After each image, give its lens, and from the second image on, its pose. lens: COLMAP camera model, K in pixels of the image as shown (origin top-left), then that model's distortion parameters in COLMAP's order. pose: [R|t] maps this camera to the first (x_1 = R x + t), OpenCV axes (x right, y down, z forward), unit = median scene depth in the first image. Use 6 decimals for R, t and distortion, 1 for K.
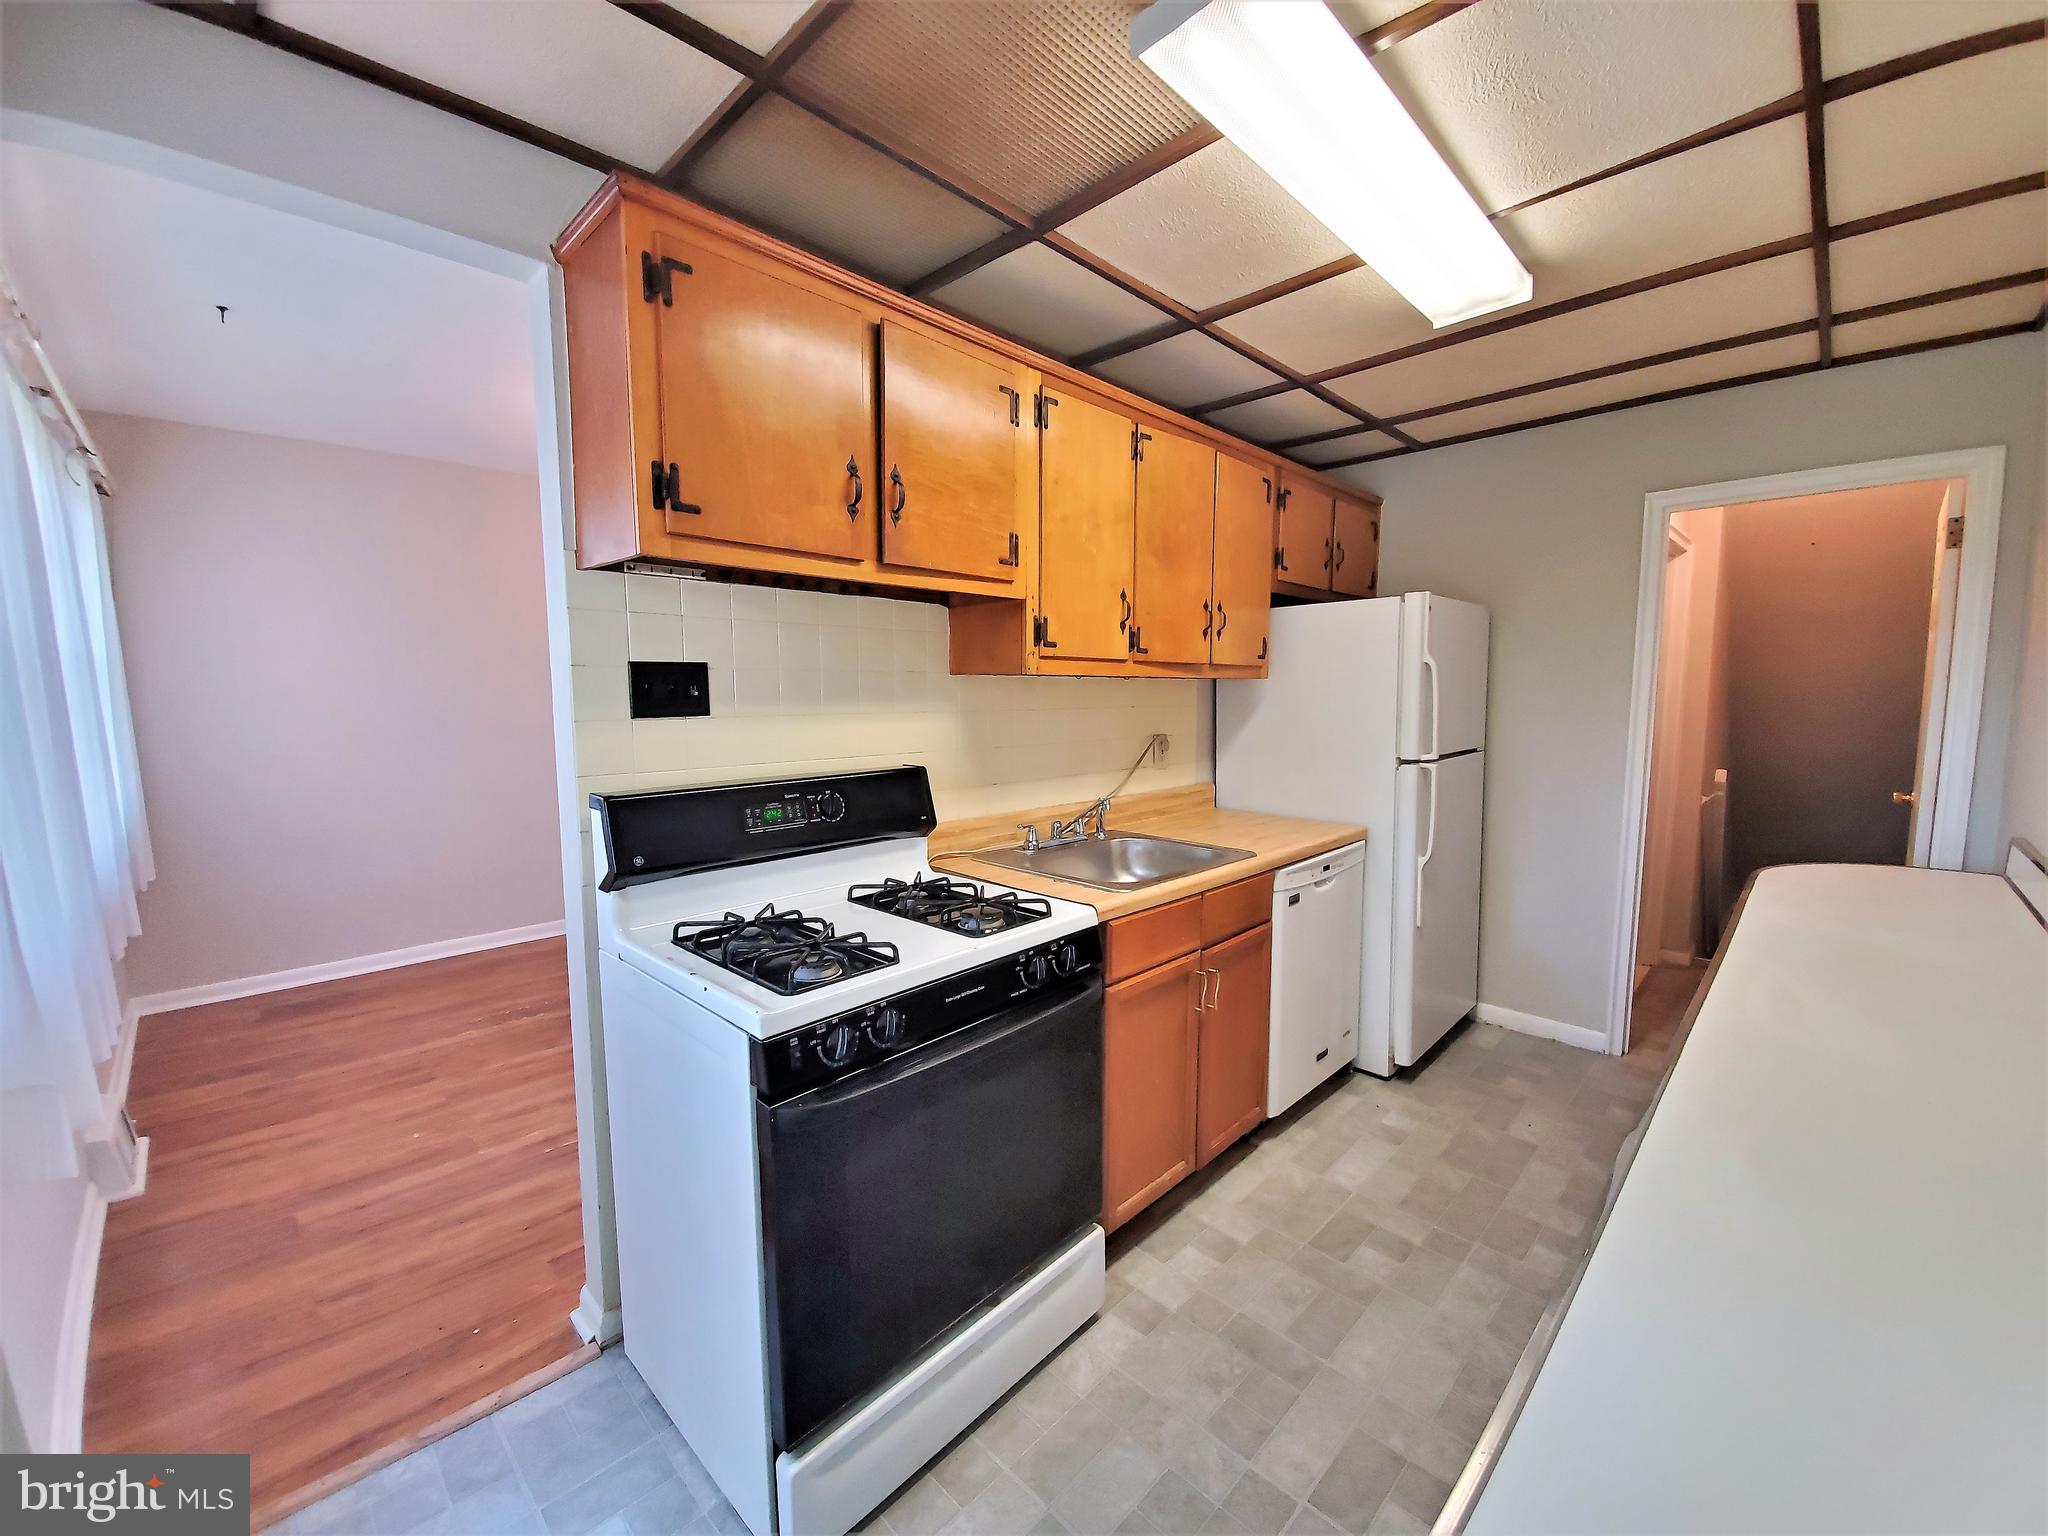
lens RADIAL K [[825.8, 0, 1034.4], [0, 825.8, 761.2], [0, 0, 1]] dist [0.001493, 0.000021]
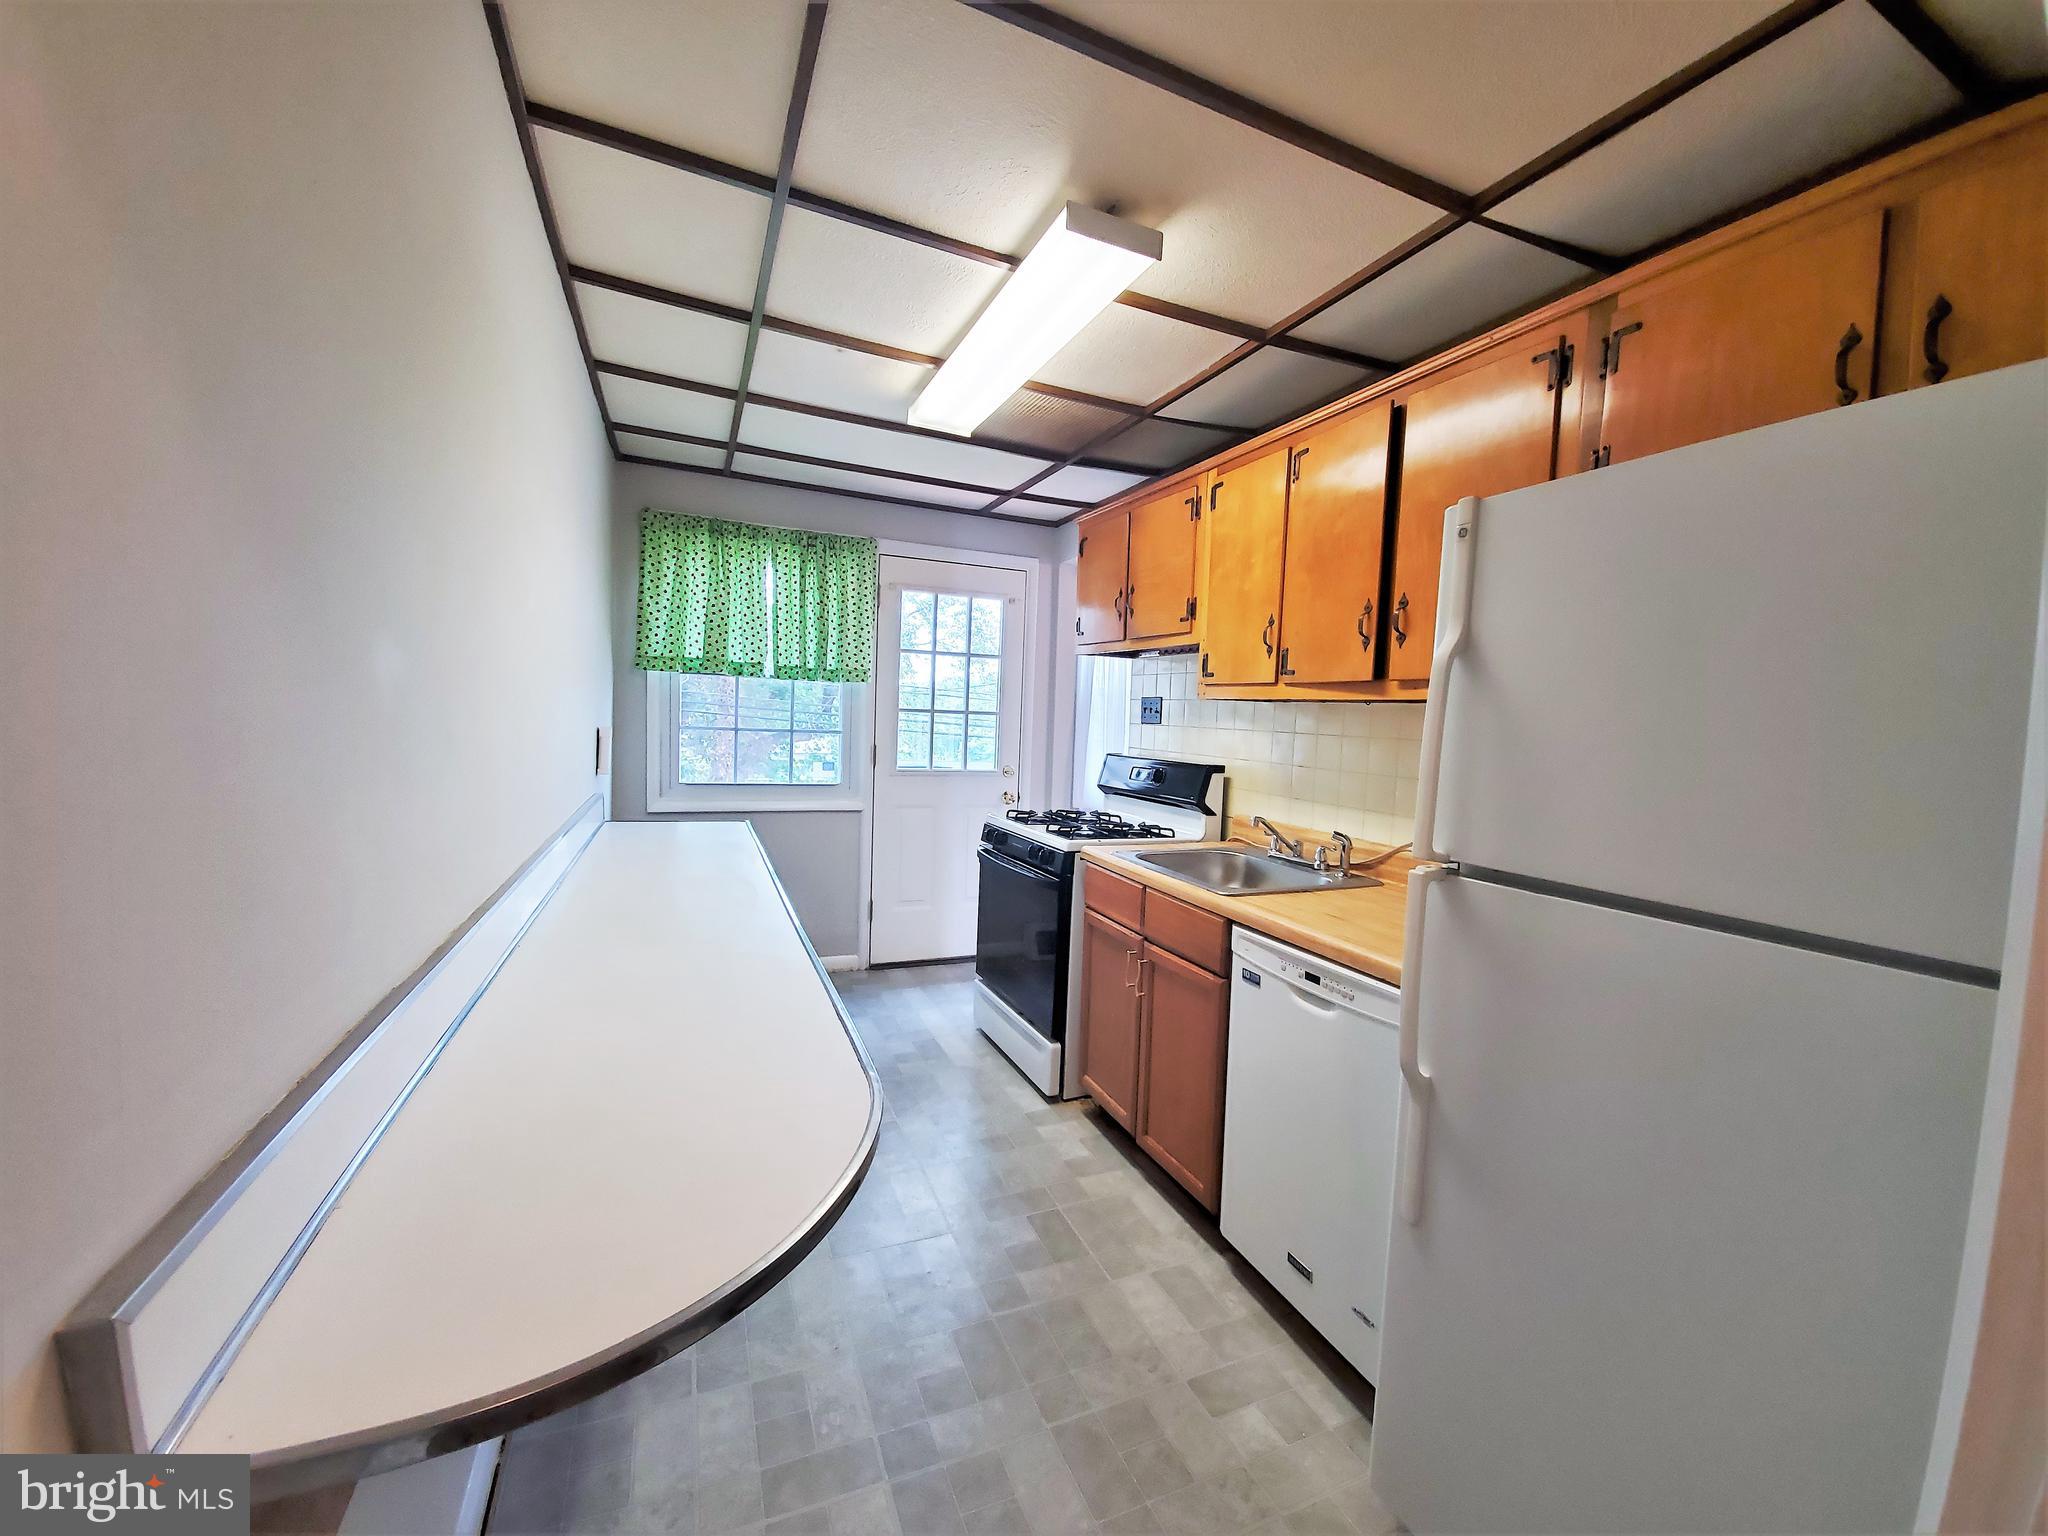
lens RADIAL K [[812.8, 0, 1044.9], [0, 812.8, 770.1], [0, 0, 1]] dist [0.013938, -0.016916]
pose [[-0.376478, 0.043264, -0.925415, 1.160813], [-0.132891, 0.986057, 0.100162, -0.081548], [0.916845, 0.160688, -0.365480, 1.141031]]
